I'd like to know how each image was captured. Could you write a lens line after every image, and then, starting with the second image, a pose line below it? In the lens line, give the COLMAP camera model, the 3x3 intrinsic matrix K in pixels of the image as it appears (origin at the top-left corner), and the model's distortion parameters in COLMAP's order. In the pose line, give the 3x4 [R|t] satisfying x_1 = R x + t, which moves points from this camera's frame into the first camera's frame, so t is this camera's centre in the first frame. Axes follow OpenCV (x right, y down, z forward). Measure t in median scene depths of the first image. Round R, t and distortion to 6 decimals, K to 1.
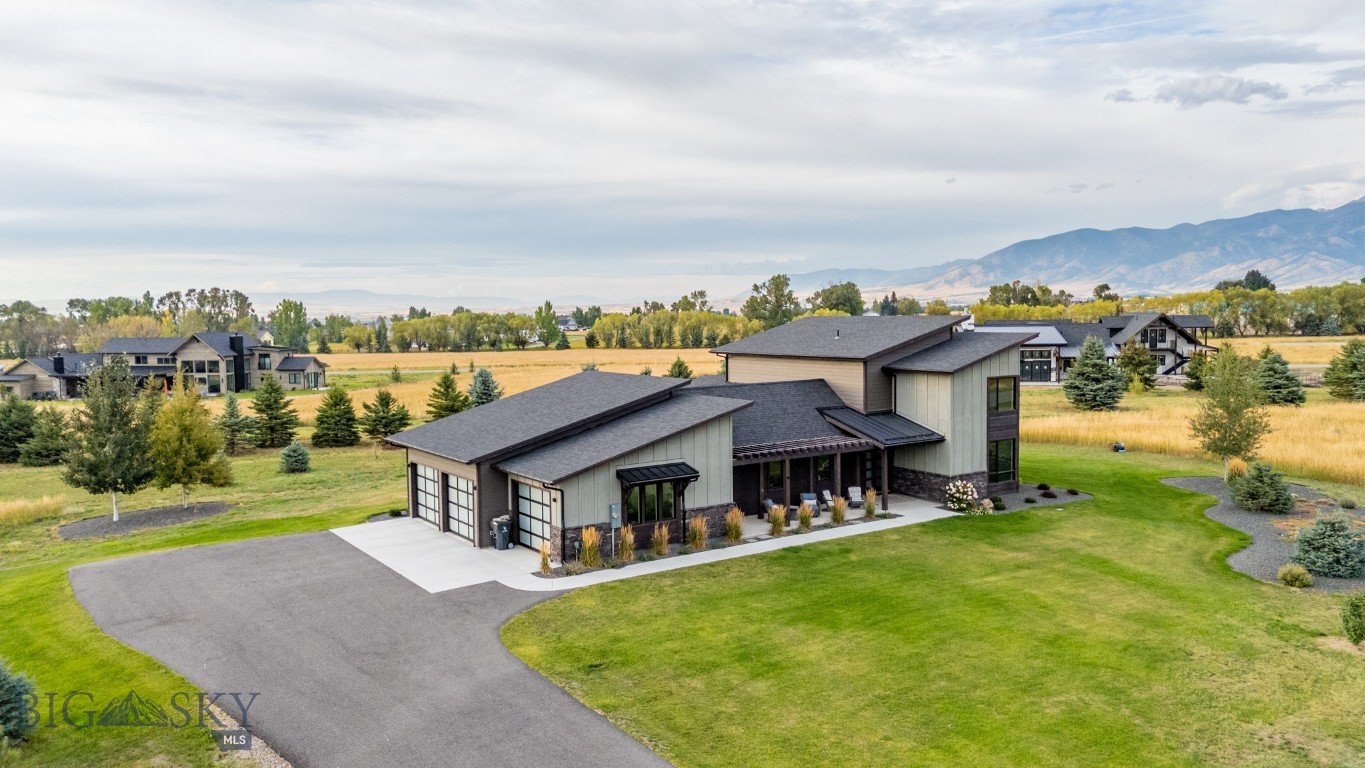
lens RADIAL K [[1001.3, 0, 688.0], [0, 1001.3, 388.4], [0, 0, 1]] dist [0.062806, -0.015501]
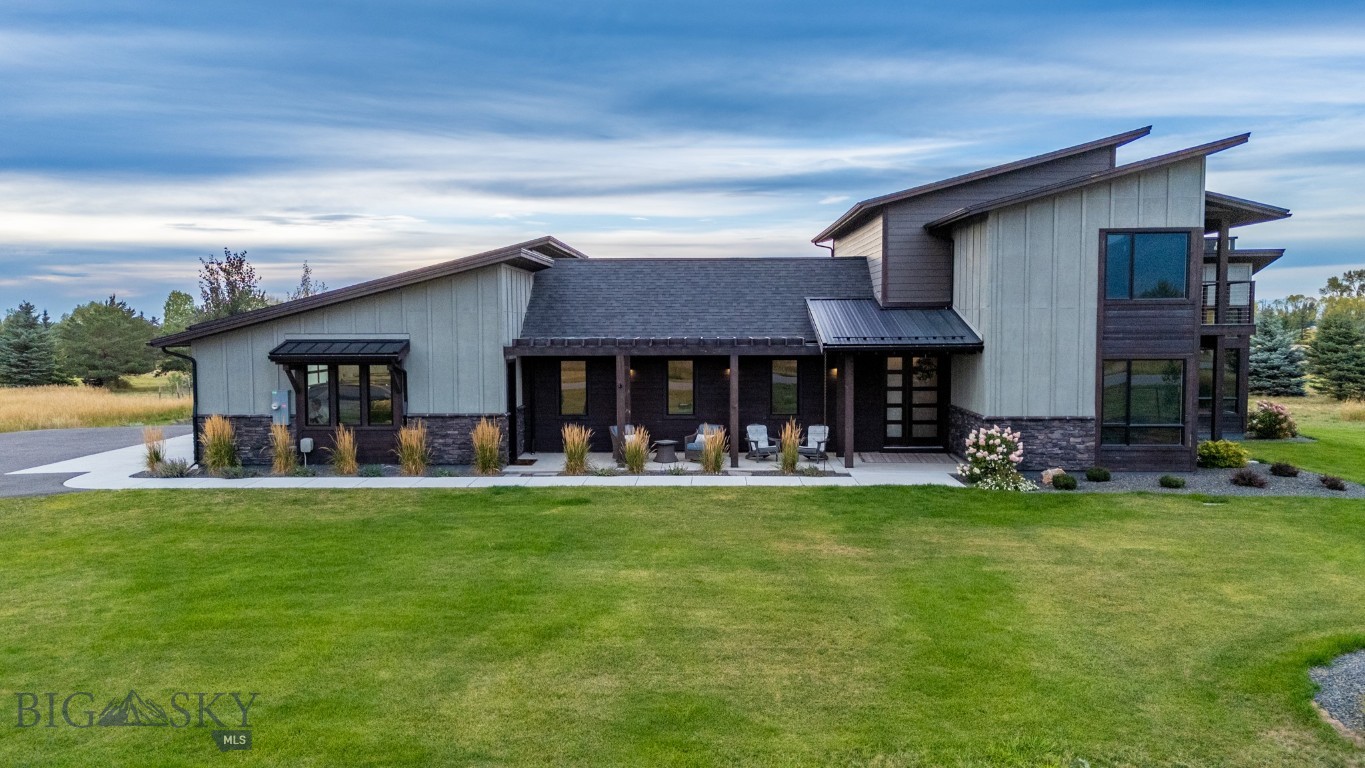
lens RADIAL K [[1001.3, 0, 681.8], [0, 1001.3, 387.8], [0, 0, 1]] dist [0.062806, -0.015501]
pose [[0.804745, 0.043940, -0.591992, 0.430022], [-0.049051, 0.998768, 0.007454, 0.074064], [0.591591, 0.023039, 0.805909, 0.474270]]
